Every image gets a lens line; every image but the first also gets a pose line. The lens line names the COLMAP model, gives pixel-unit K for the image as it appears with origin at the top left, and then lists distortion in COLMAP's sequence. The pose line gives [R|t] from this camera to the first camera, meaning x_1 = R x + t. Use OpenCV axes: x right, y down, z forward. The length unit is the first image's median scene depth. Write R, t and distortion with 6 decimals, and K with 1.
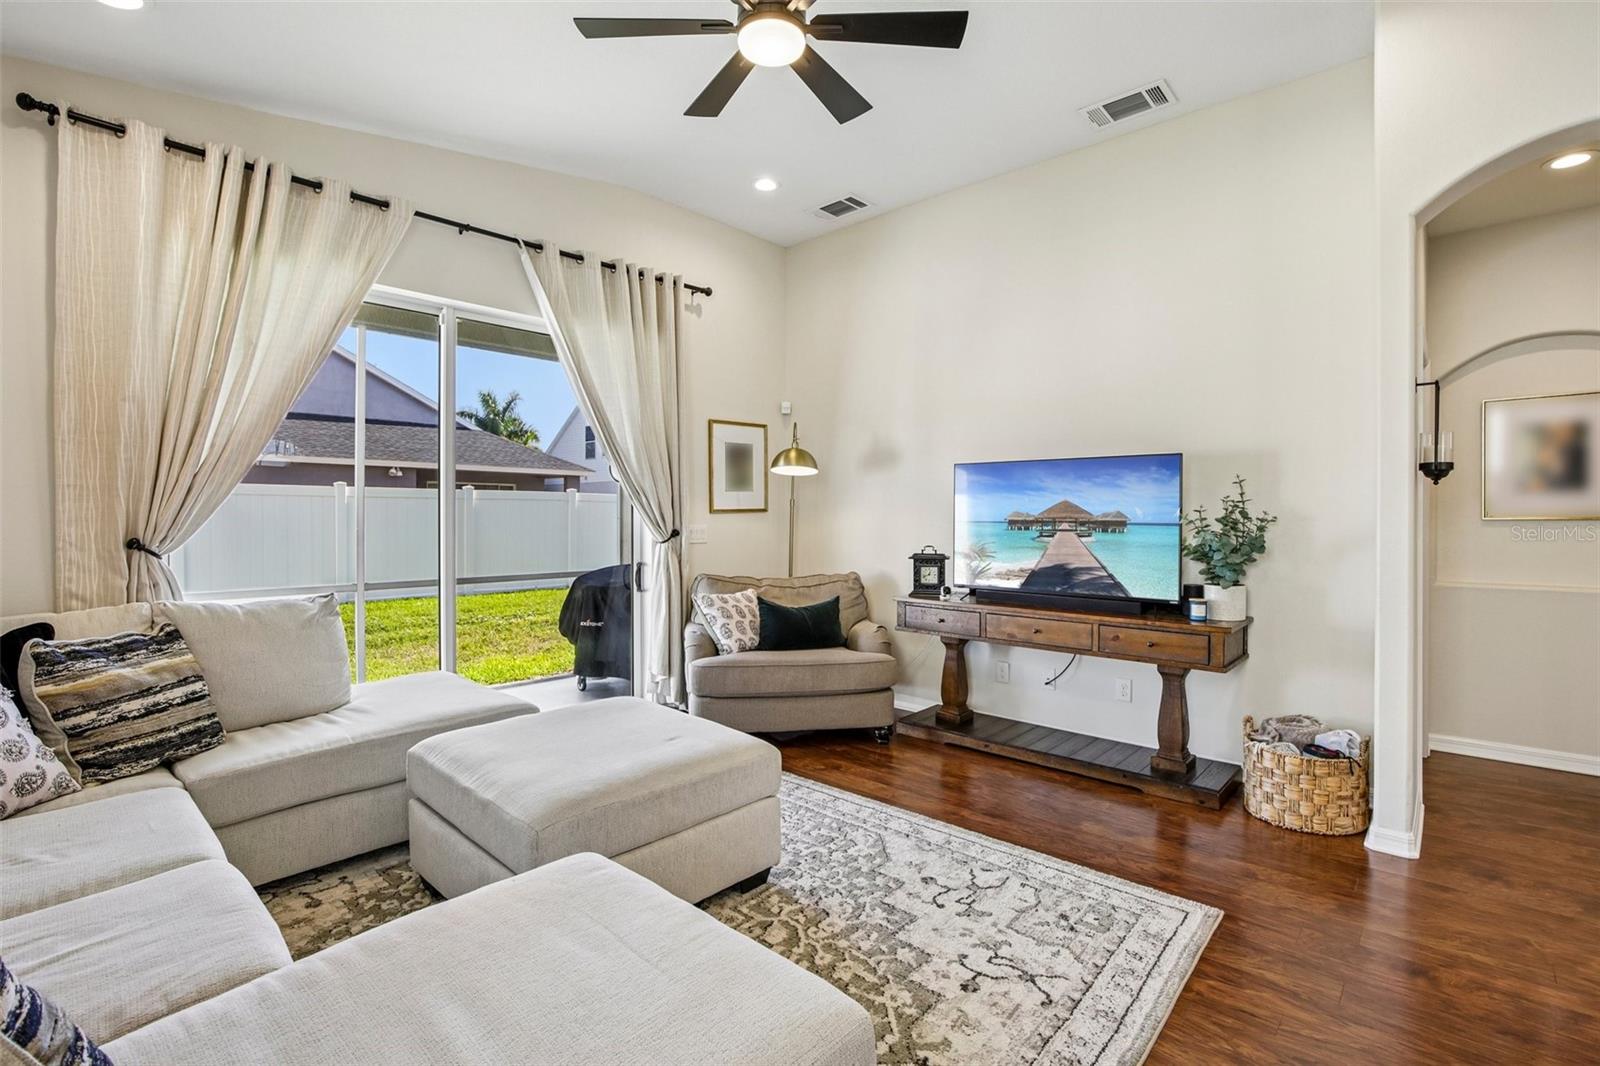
lens RADIAL K [[744.8, 0, 816.1], [0, 744.8, 518.6], [0, 0, 1]] dist [-0.003703, -0.000056]
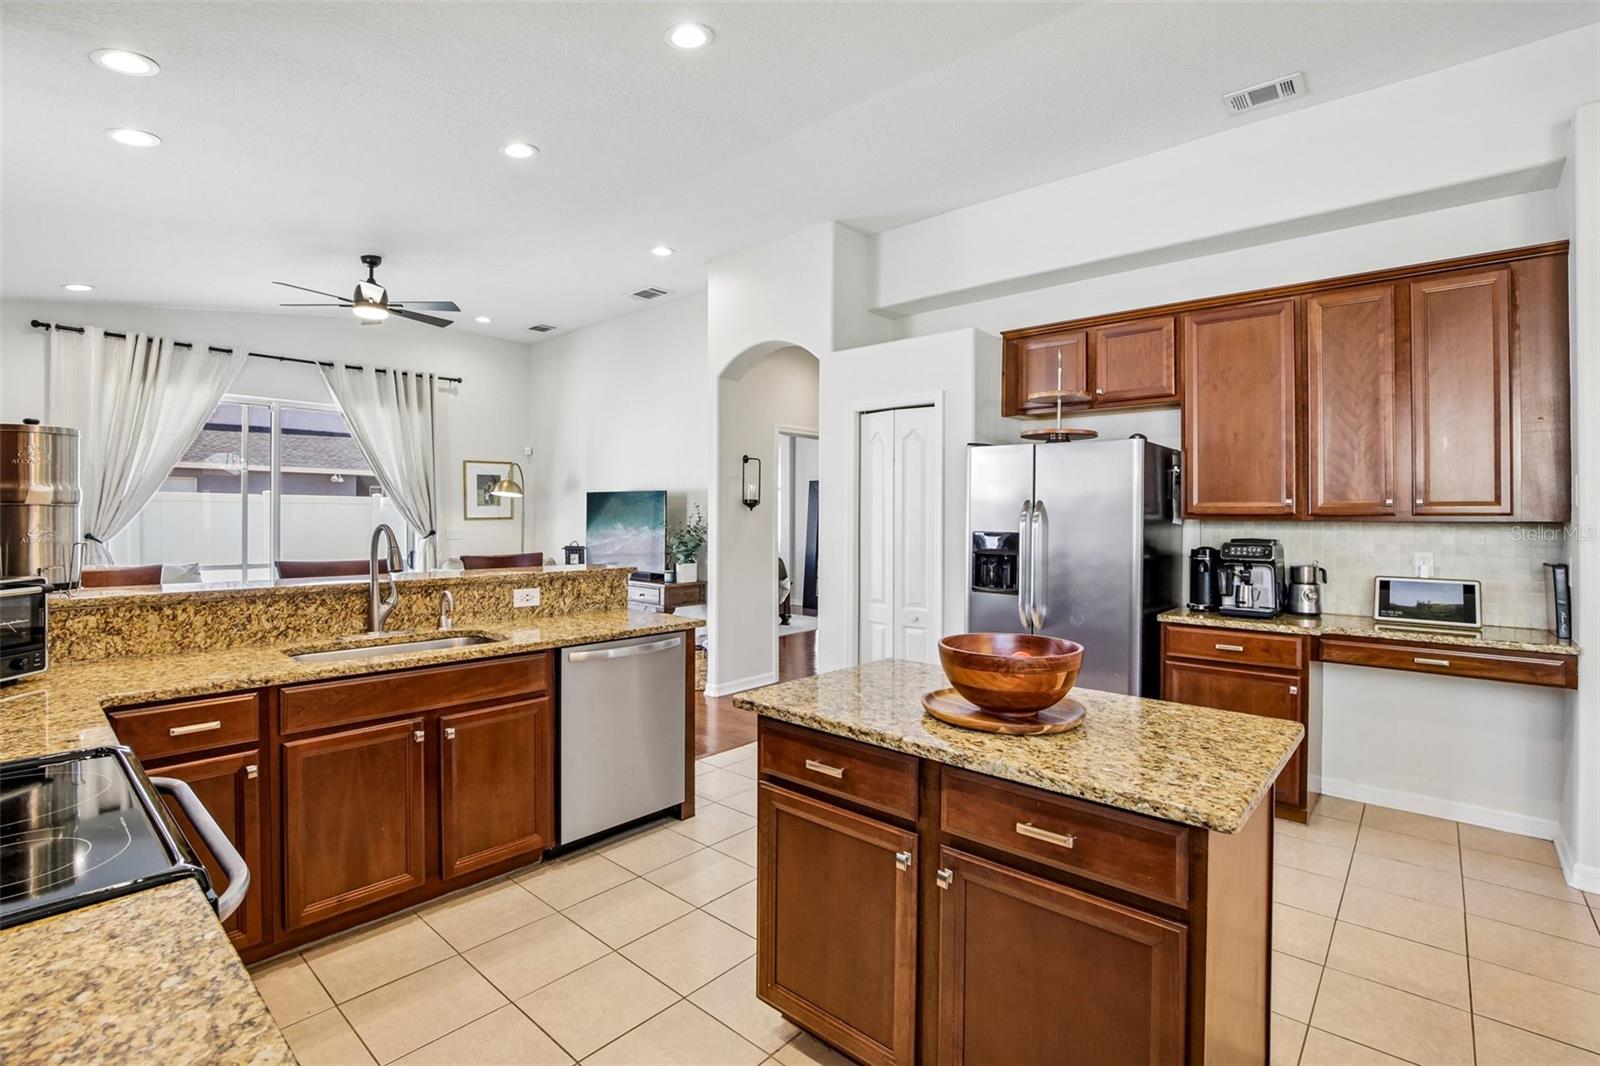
lens RADIAL K [[742.4, 0, 795.2], [0, 742.4, 525.1], [0, 0, 1]] dist [-0.002276, -0.000090]
pose [[0.999961, 0.006327, -0.006113, 0.852329], [-0.006276, 0.999945, 0.008369, -0.021509], [0.006166, -0.008331, 0.999946, -0.842363]]
